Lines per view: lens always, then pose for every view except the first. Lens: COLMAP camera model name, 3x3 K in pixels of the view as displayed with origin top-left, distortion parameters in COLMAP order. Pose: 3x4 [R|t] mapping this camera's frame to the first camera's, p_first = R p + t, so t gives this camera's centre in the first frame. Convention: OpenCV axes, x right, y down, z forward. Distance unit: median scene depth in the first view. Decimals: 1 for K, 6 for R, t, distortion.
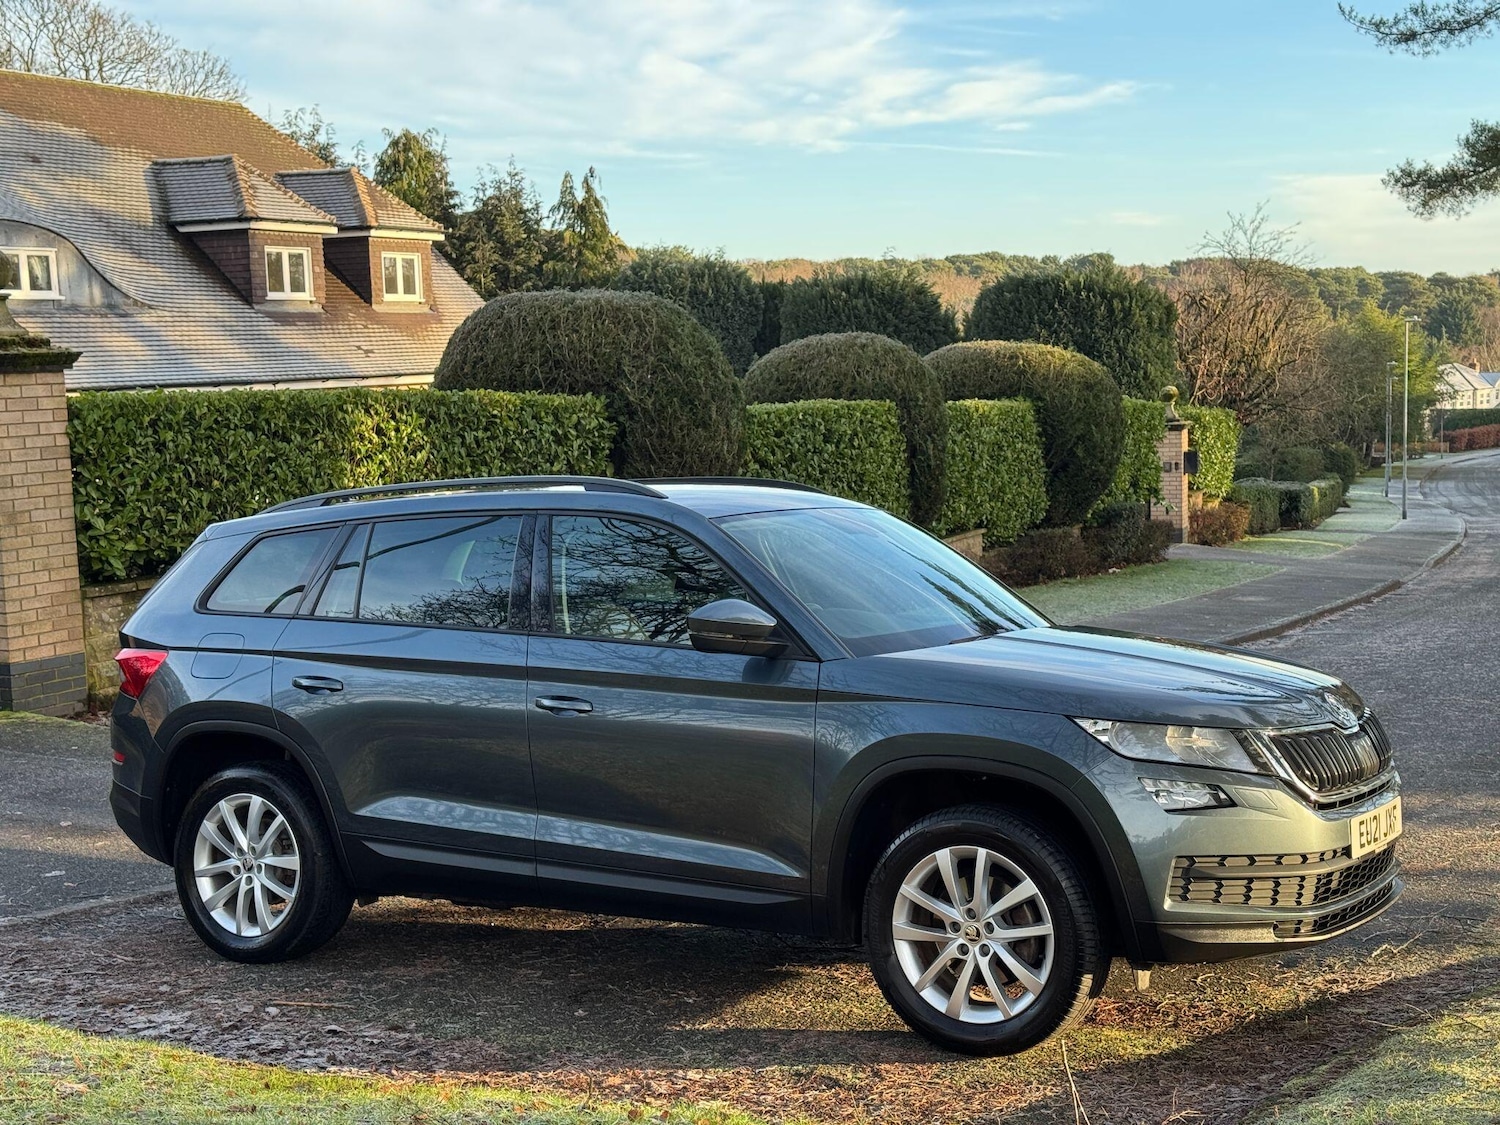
lens RADIAL K [[2082.9, 0, 750.0], [0, 2082.9, 562.5], [0, 0, 1]] dist [0.189623, -0.382482]
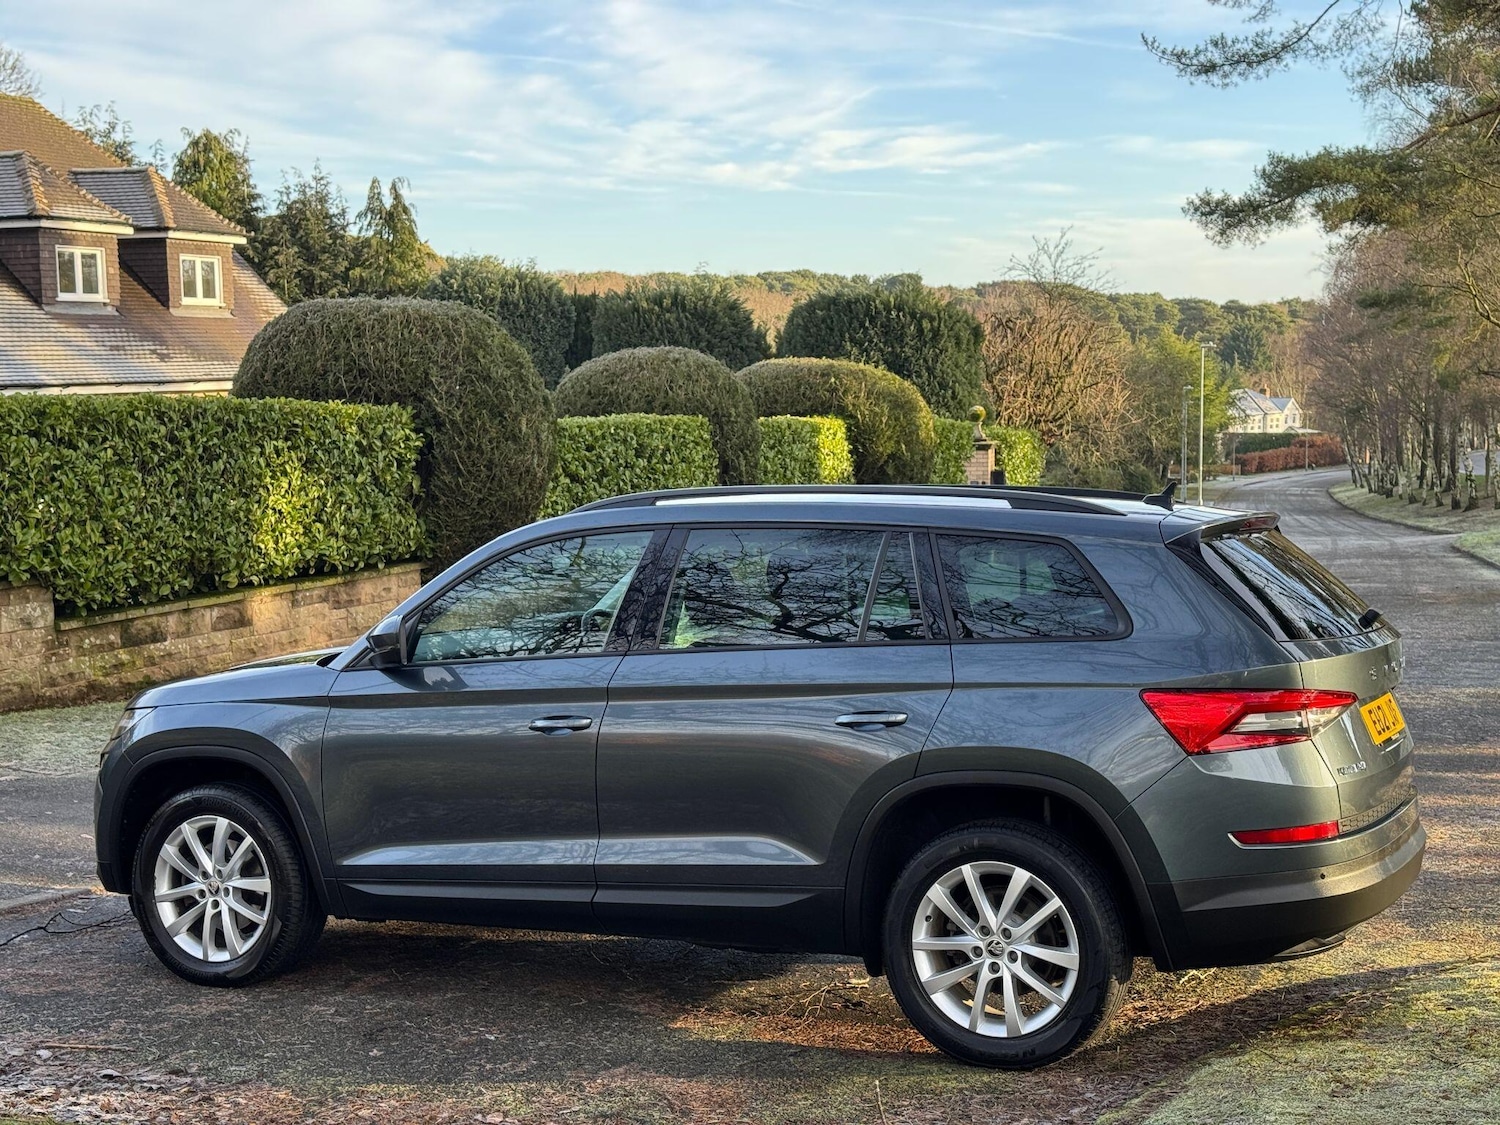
lens RADIAL K [[2082.9, 0, 750.0], [0, 2082.9, 562.5], [0, 0, 1]] dist [0.189623, -0.382482]
pose [[0.995852, 0.008301, 0.090609, 0.000045], [-0.007706, 0.999946, -0.006913, -0.000836], [-0.090661, 0.006186, 0.995863, 0.006632]]
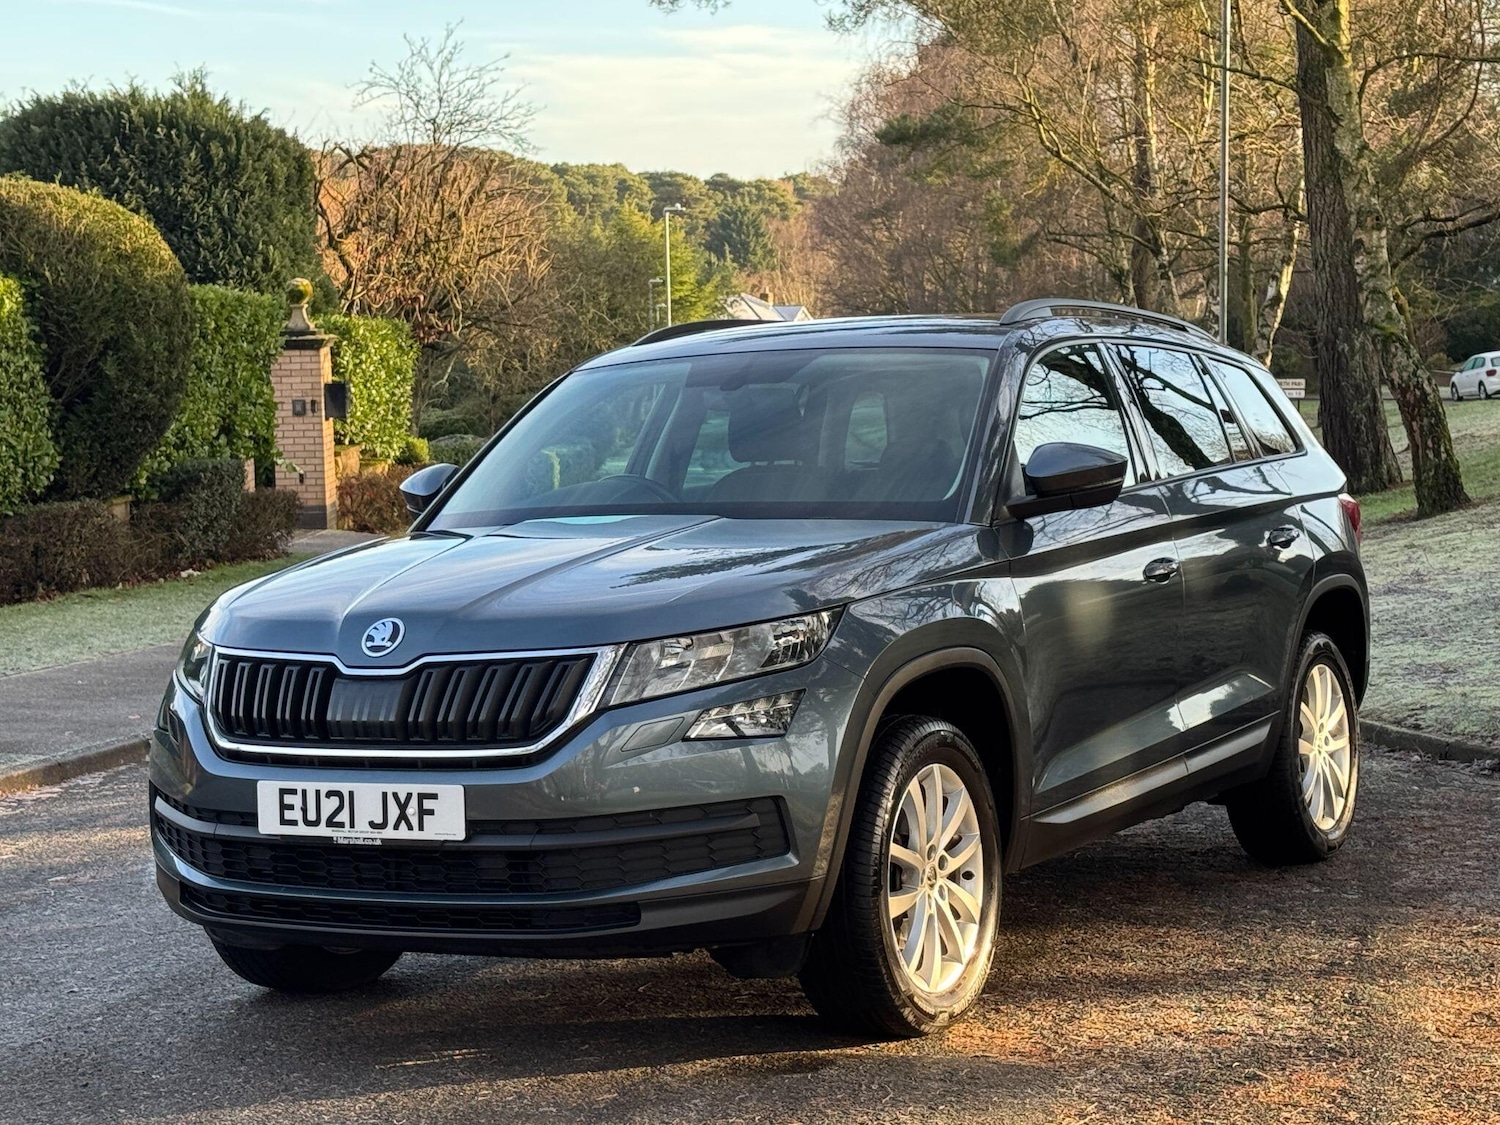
lens RADIAL K [[2779.8, 0, 748.6], [0, 2779.8, 593.7], [0, 0, 1]] dist [0.358998, -0.060410]
pose [[0.949546, -0.031100, 0.312081, 0.062479], [0.028997, 0.999515, 0.011380, 0.004215], [-0.312284, -0.001757, 0.949987, 0.161120]]
